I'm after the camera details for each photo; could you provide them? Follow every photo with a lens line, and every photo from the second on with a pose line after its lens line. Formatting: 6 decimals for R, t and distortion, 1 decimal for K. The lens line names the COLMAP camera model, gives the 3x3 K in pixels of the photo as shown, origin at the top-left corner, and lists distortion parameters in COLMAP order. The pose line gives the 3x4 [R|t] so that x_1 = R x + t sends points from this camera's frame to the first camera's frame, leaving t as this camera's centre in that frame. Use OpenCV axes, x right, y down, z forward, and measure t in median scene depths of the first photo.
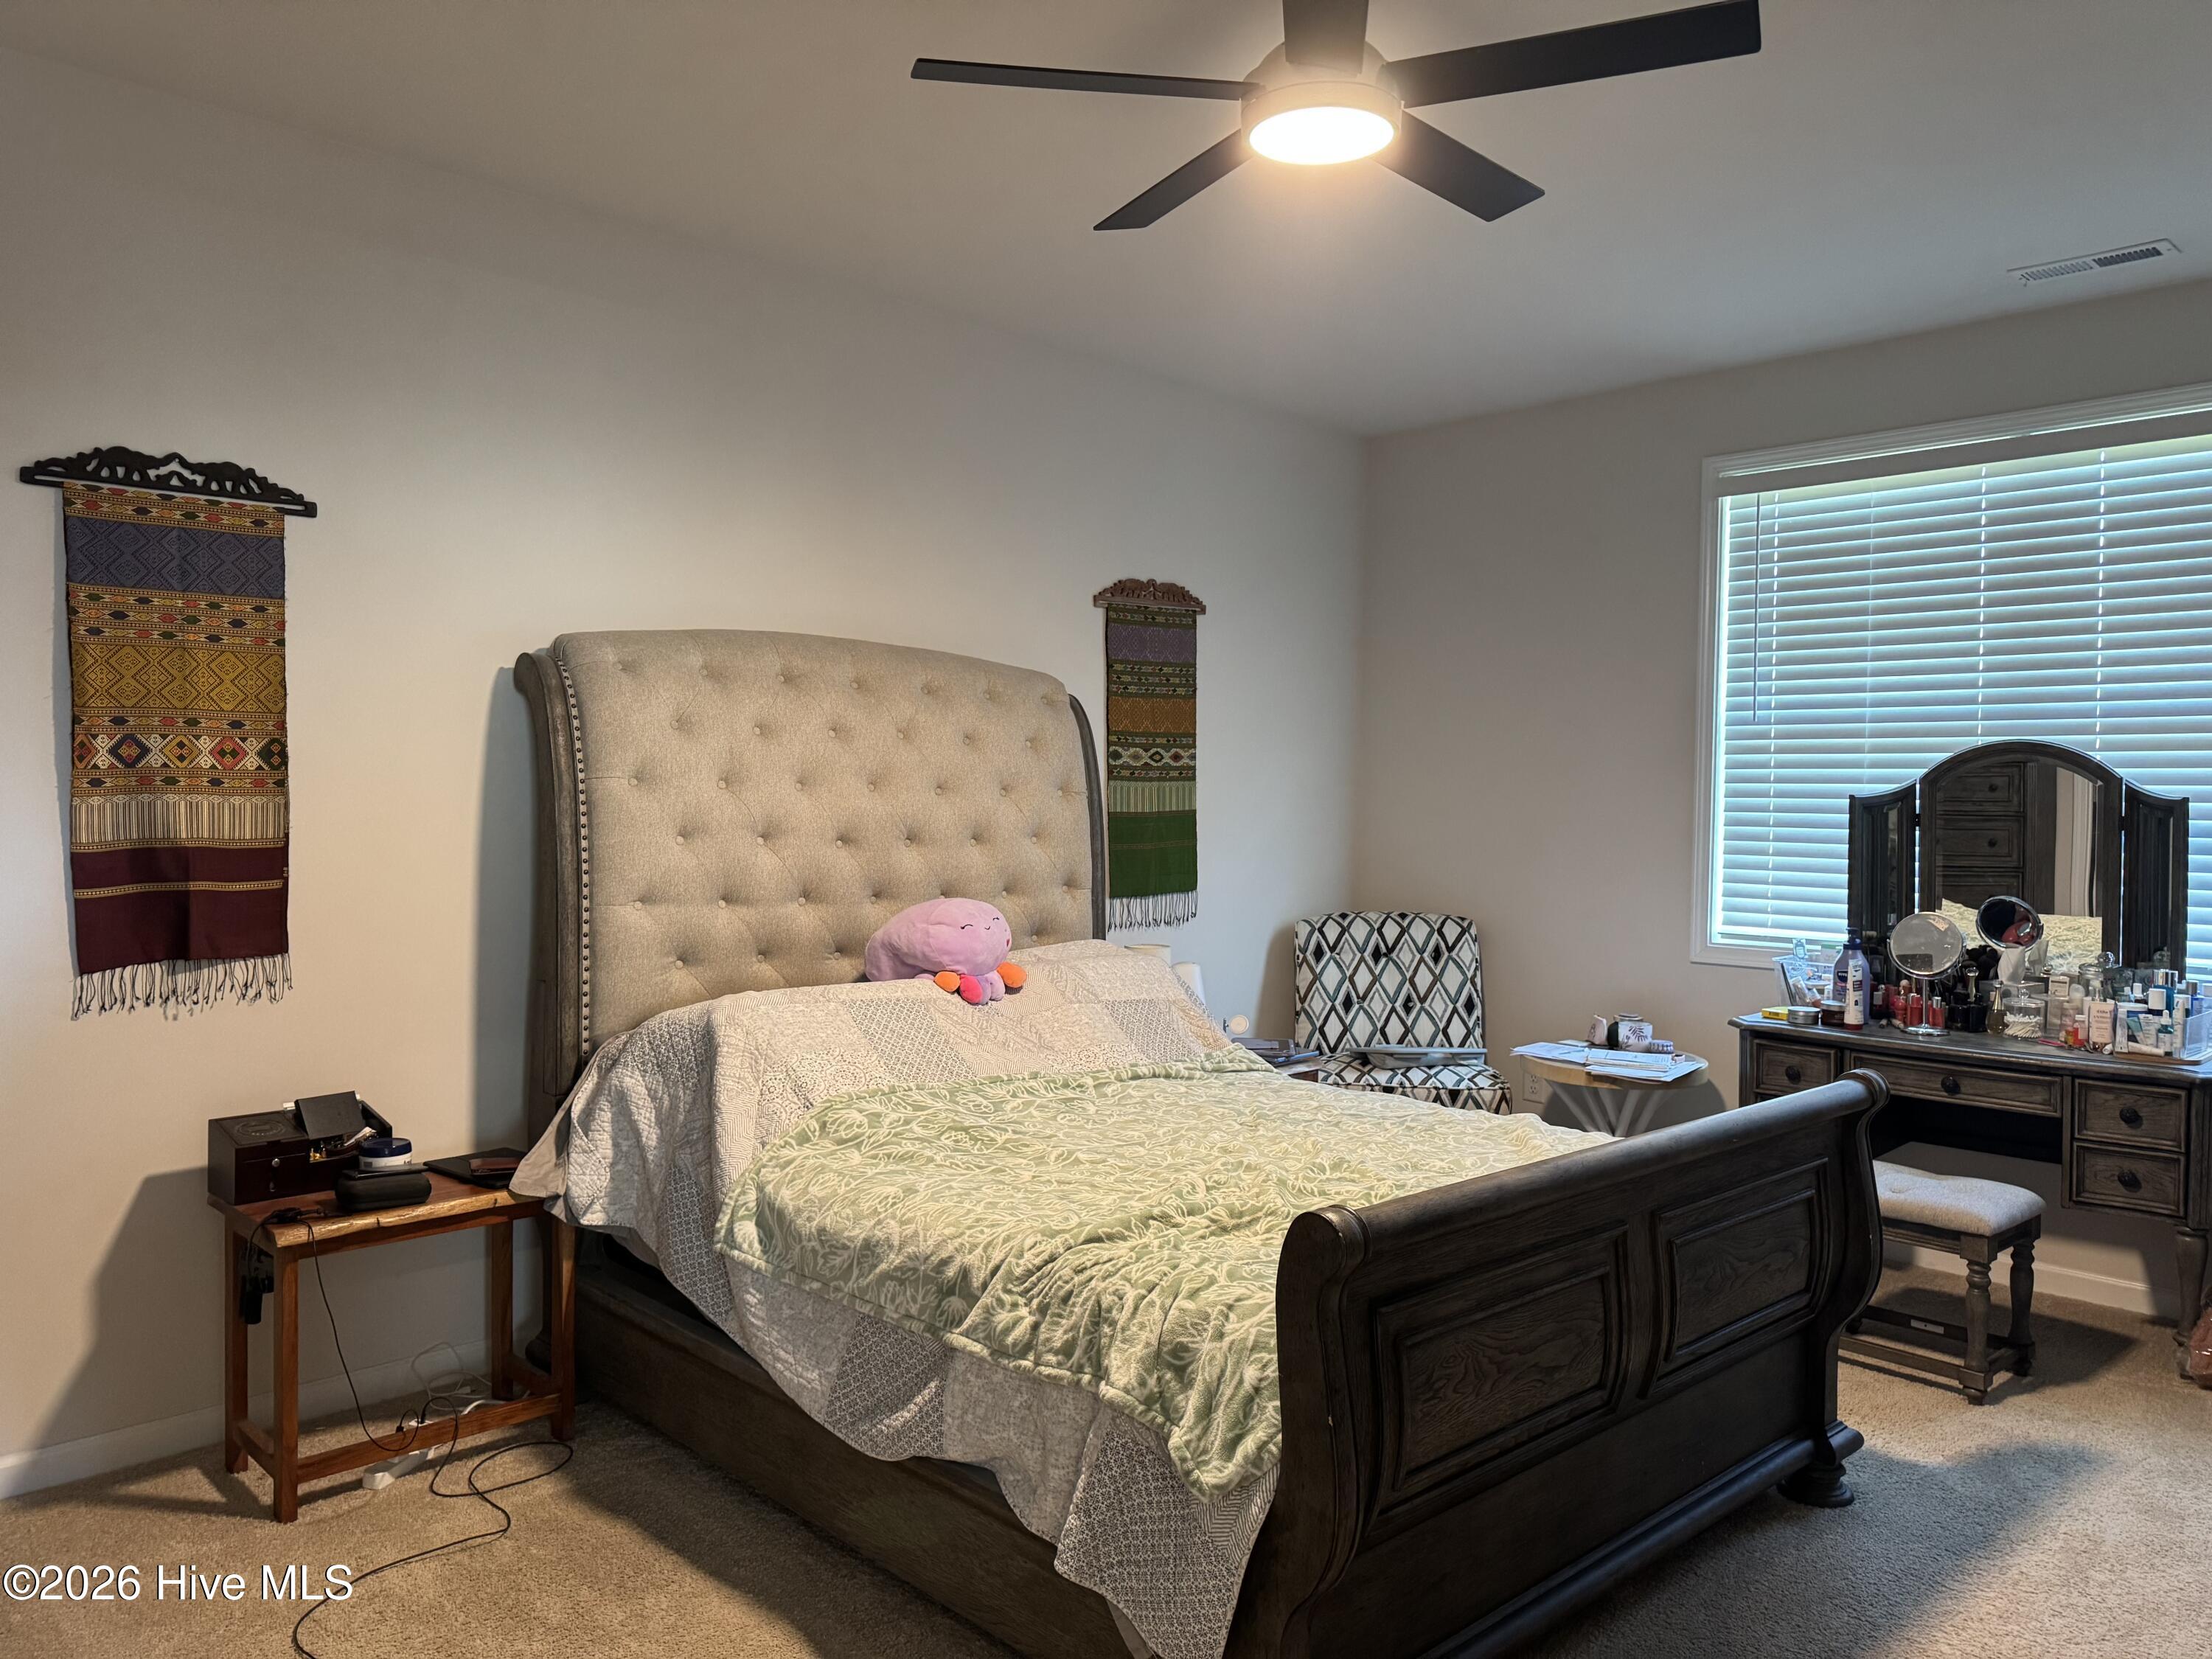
lens RADIAL K [[1525.4, 0, 1106.0], [0, 1525.4, 829.5], [0, 0, 1]] dist [0.096340, -0.137973]
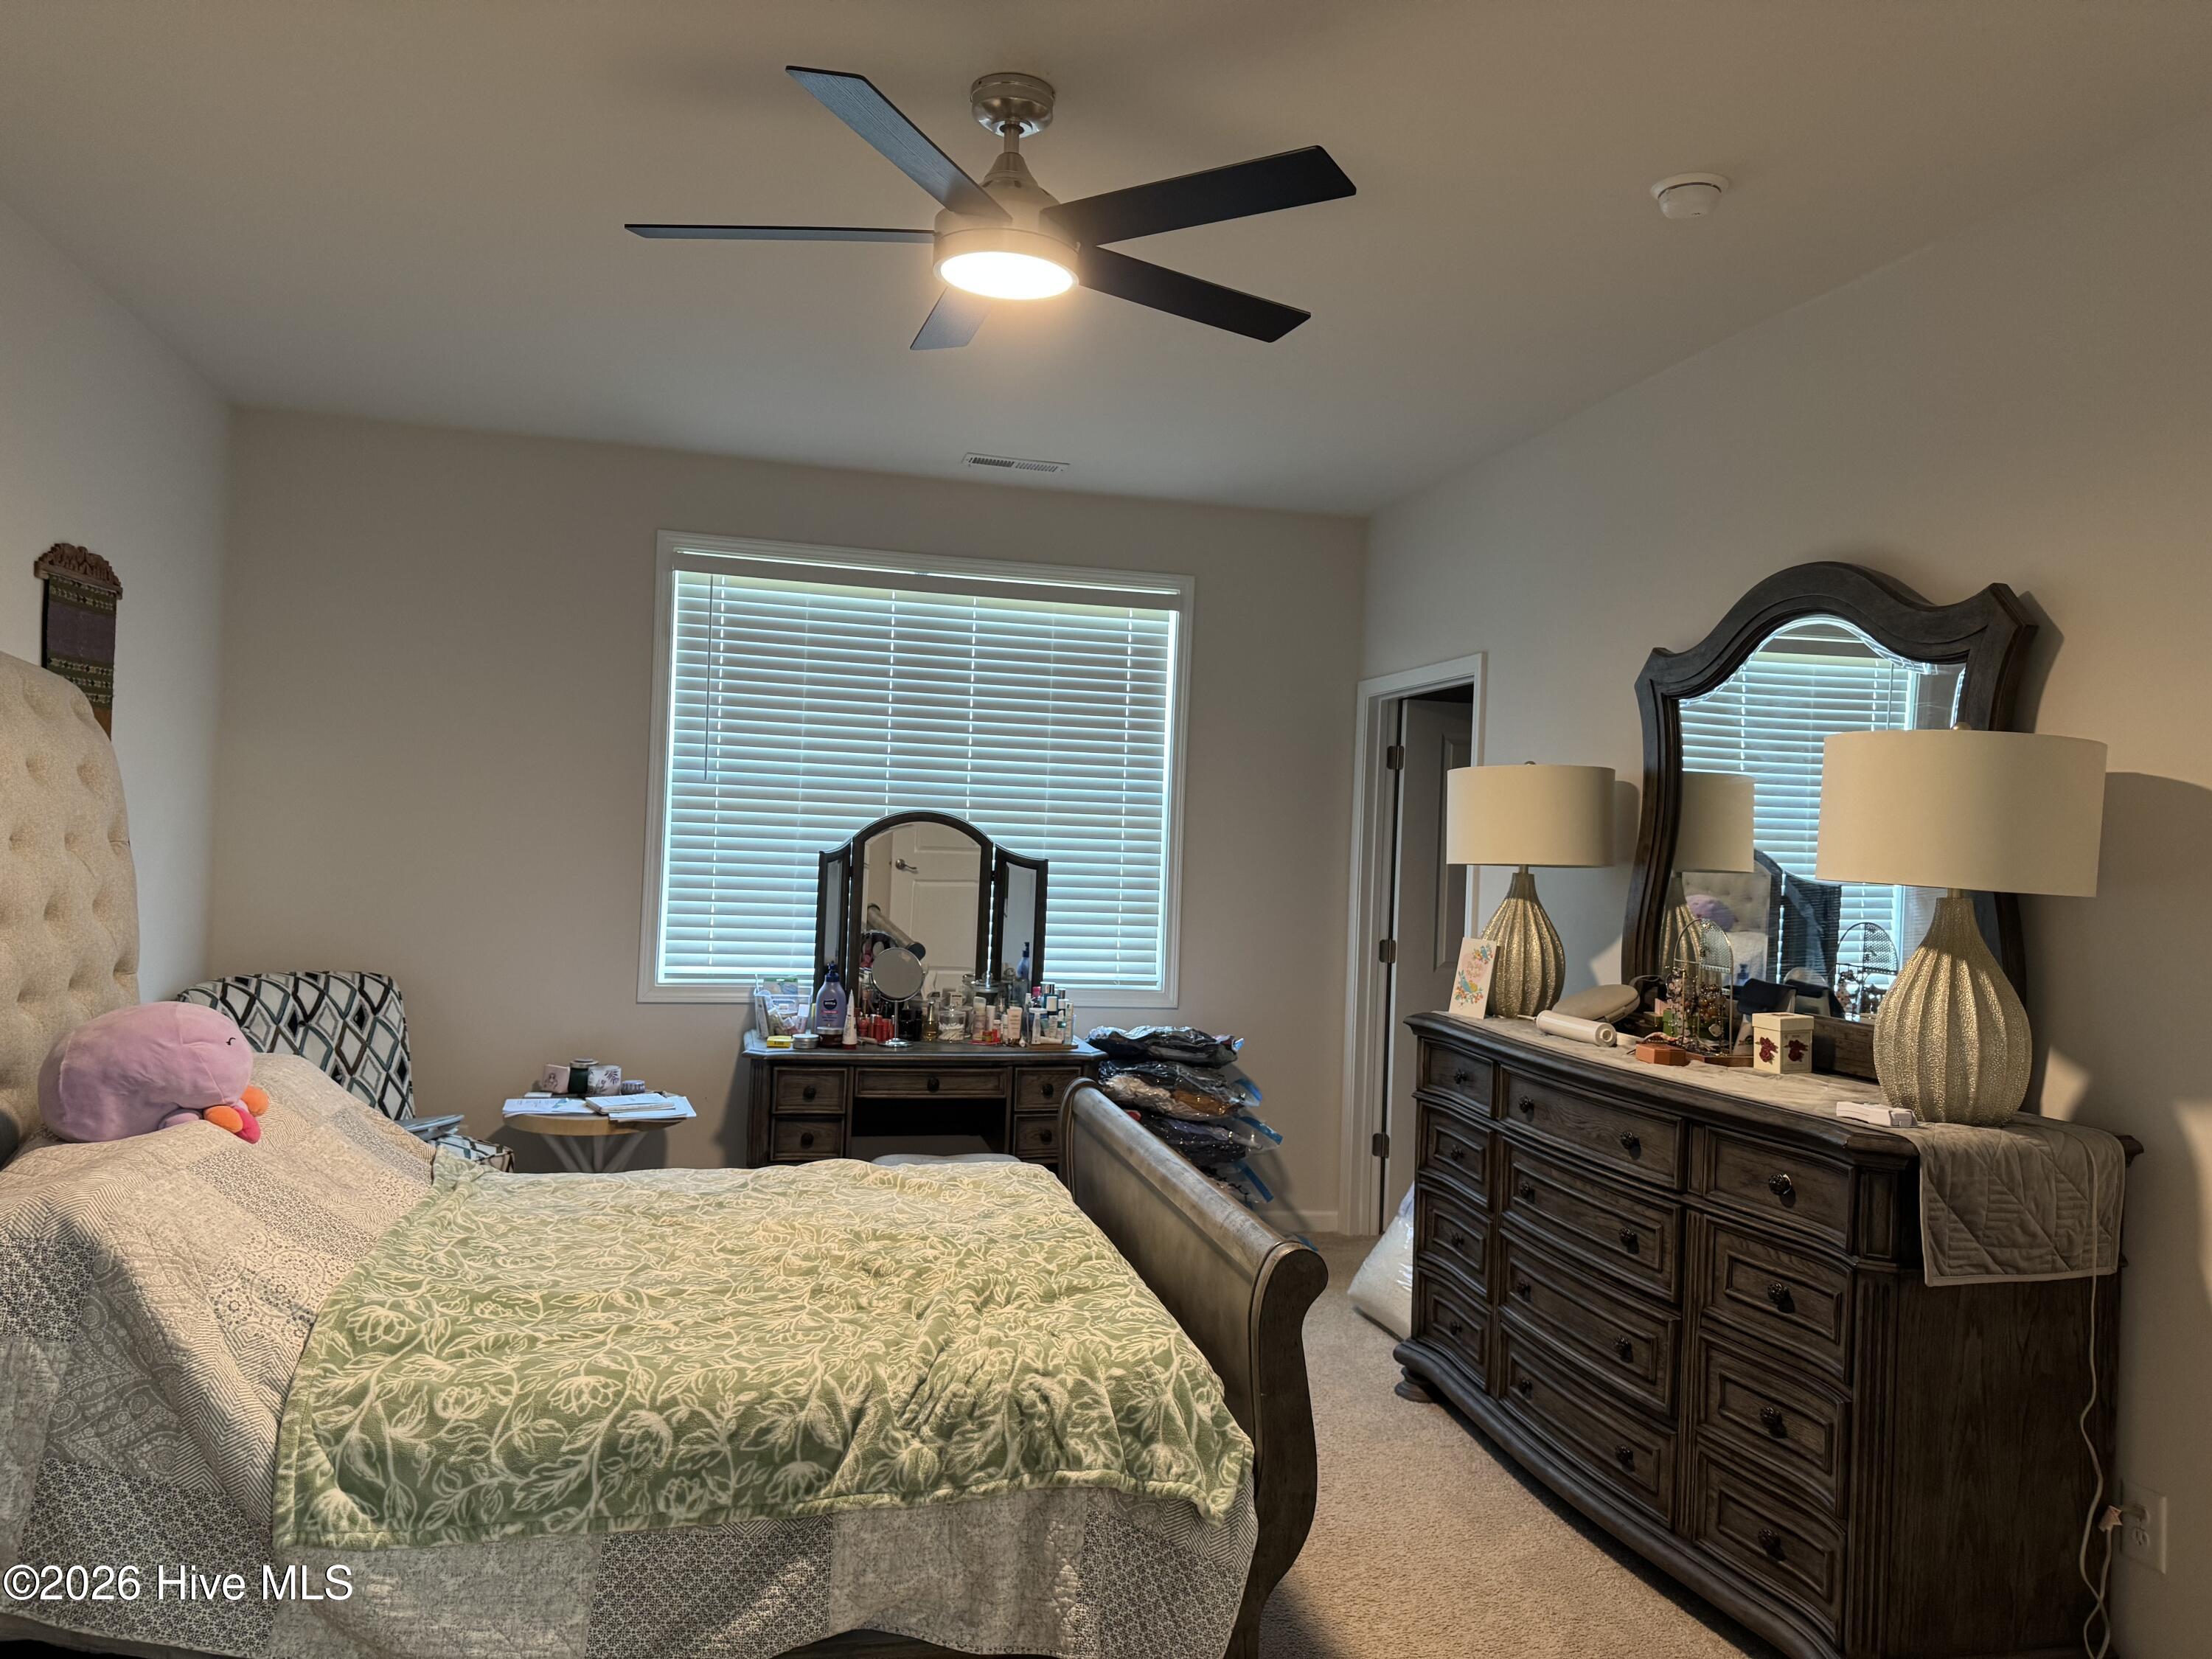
lens RADIAL K [[1525.4, 0, 1106.0], [0, 1525.4, 829.5], [0, 0, 1]] dist [0.096340, -0.137973]
pose [[0.512018, 0.017444, 0.858798, -0.420066], [-0.013336, 0.999835, -0.012358, -0.027453], [-0.858871, -0.005126, 0.512166, 0.215092]]
